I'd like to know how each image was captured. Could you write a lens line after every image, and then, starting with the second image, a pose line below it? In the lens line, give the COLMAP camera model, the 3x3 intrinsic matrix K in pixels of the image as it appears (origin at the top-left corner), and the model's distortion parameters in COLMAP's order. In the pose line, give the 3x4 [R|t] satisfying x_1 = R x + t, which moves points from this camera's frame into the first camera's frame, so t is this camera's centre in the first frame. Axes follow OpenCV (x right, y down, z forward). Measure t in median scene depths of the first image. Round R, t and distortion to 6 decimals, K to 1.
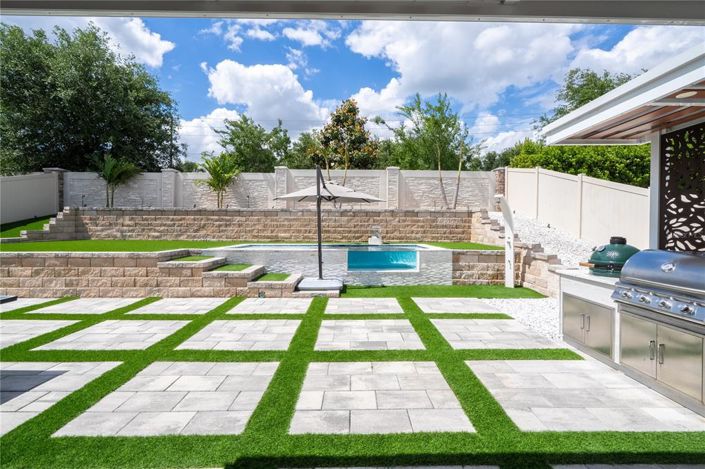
lens RADIAL K [[317.2, 0, 357.3], [0, 317.2, 233.1], [0, 0, 1]] dist [-0.003761, -0.000069]
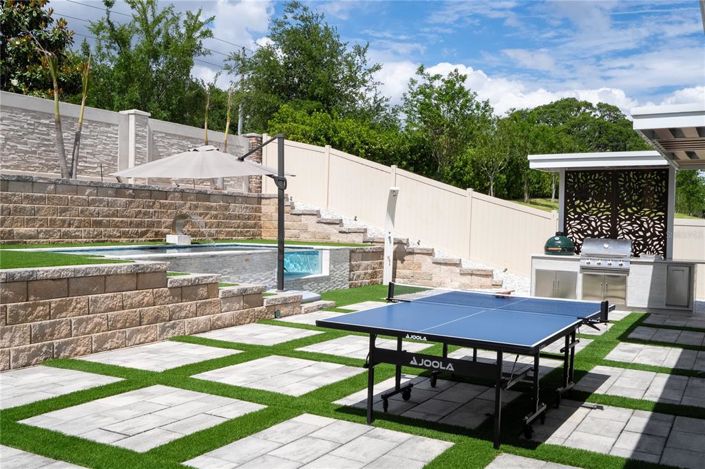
lens RADIAL K [[689.9, 0, 352.5], [0, 689.9, 234.5], [0, 0, 1]] dist [0.002456, -0.000316]
pose [[0.506201, -0.009081, 0.862368, -1.397398], [-0.005371, 0.999892, 0.013682, -0.007459], [-0.862399, -0.011558, 0.506097, 0.057961]]
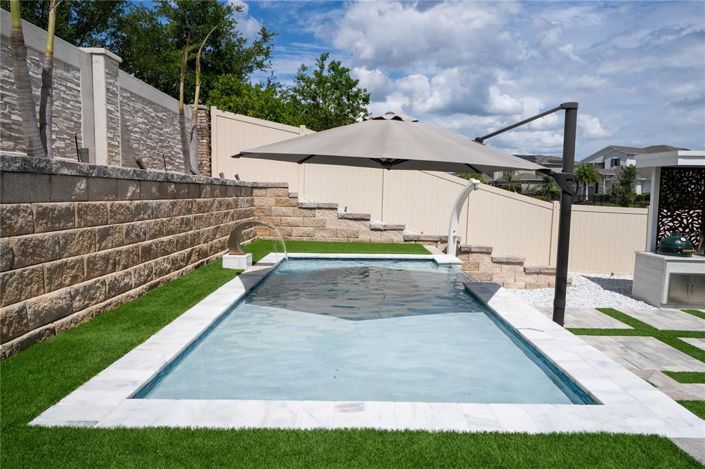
lens RADIAL K [[480.7, 0, 352.5], [0, 480.7, 234.5], [0, 0, 1]] dist [-0.000925, -0.000447]
pose [[0.020844, -0.089498, 0.995769, -0.801414], [-0.000730, 0.995984, 0.089532, -0.092190], [-0.999782, -0.002593, 0.020695, 1.283594]]
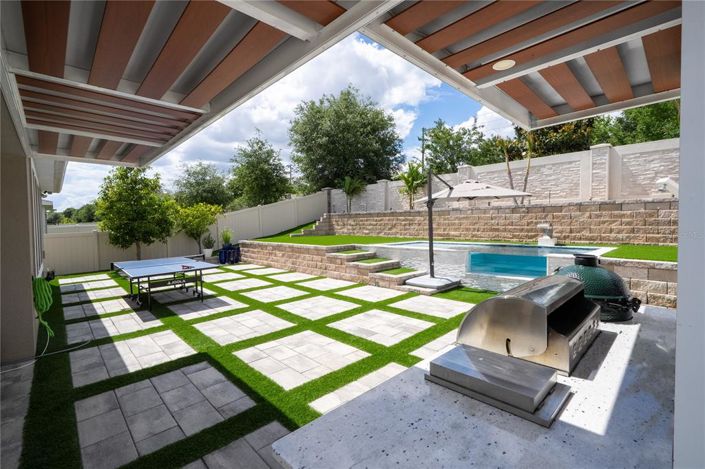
lens RADIAL K [[317.2, 0, 357.3], [0, 317.2, 233.1], [0, 0, 1]] dist [-0.003761, -0.000069]
pose [[0.684325, 0.009345, -0.729117, 0.487166], [0.006143, 0.999809, 0.018580, -0.024455], [0.729151, -0.017194, 0.684136, 0.090889]]
